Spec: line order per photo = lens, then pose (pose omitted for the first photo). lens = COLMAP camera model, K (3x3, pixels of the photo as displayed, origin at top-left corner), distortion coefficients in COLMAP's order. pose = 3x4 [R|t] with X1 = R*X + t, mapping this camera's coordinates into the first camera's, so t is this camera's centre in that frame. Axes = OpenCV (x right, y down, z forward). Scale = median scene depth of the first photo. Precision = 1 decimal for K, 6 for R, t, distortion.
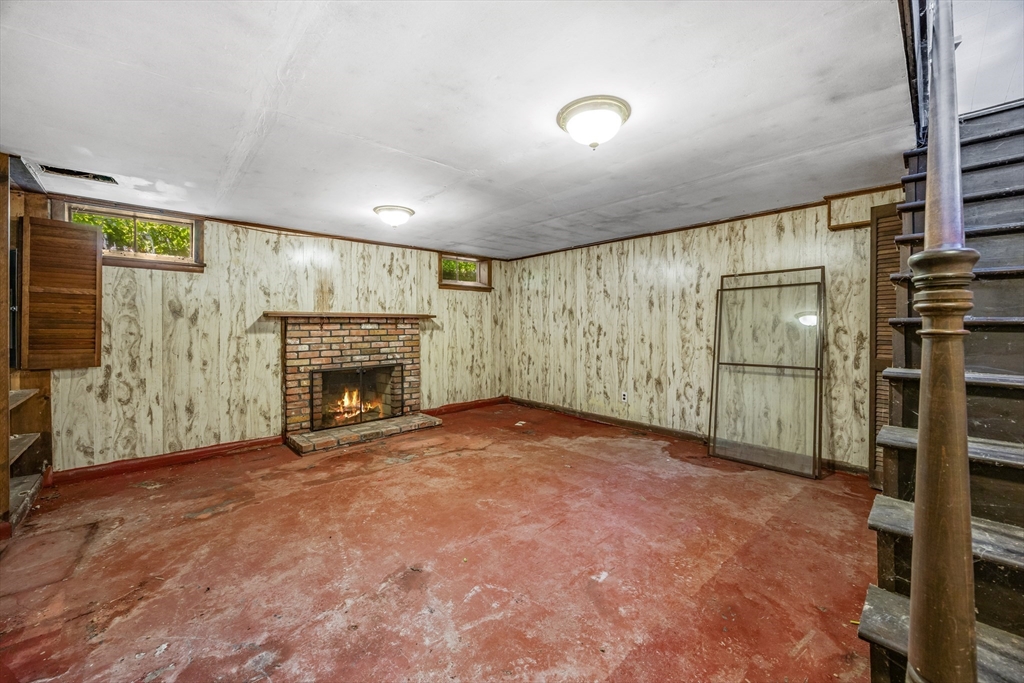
lens RADIAL K [[398.4, 0, 509.5], [0, 398.4, 340.3], [0, 0, 1]] dist [-0.001180, 0.000215]
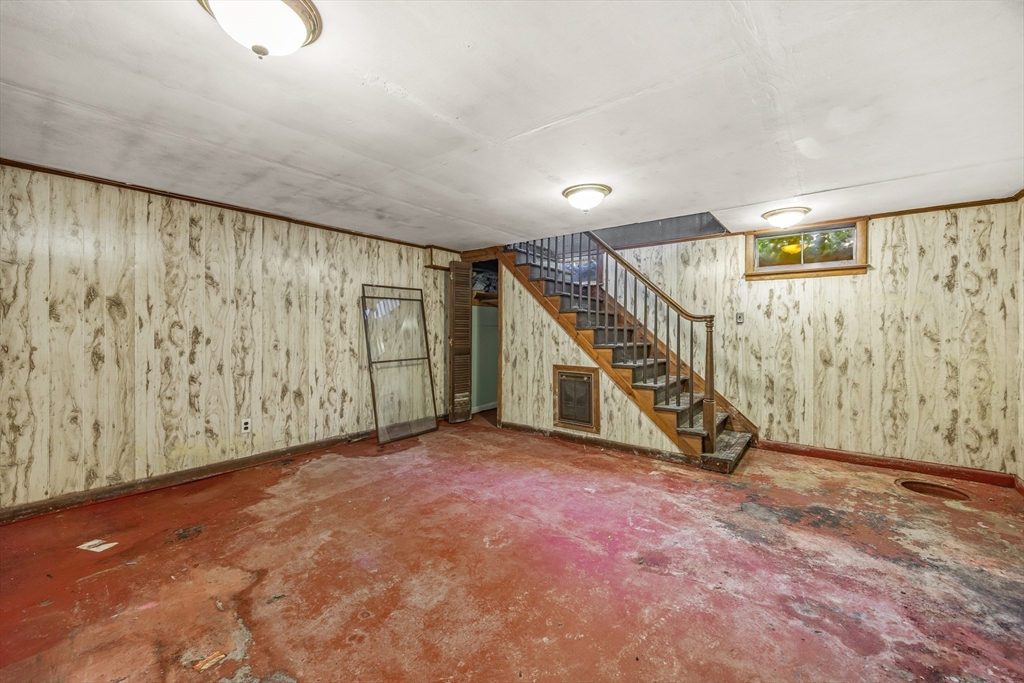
lens RADIAL K [[398.4, 0, 509.5], [0, 398.4, 340.3], [0, 0, 1]] dist [-0.001180, 0.000215]
pose [[-0.164823, -0.026758, 0.985960, -0.629703], [0.035207, 0.998835, 0.032993, -0.027712], [-0.985695, 0.040151, -0.163689, 0.783407]]
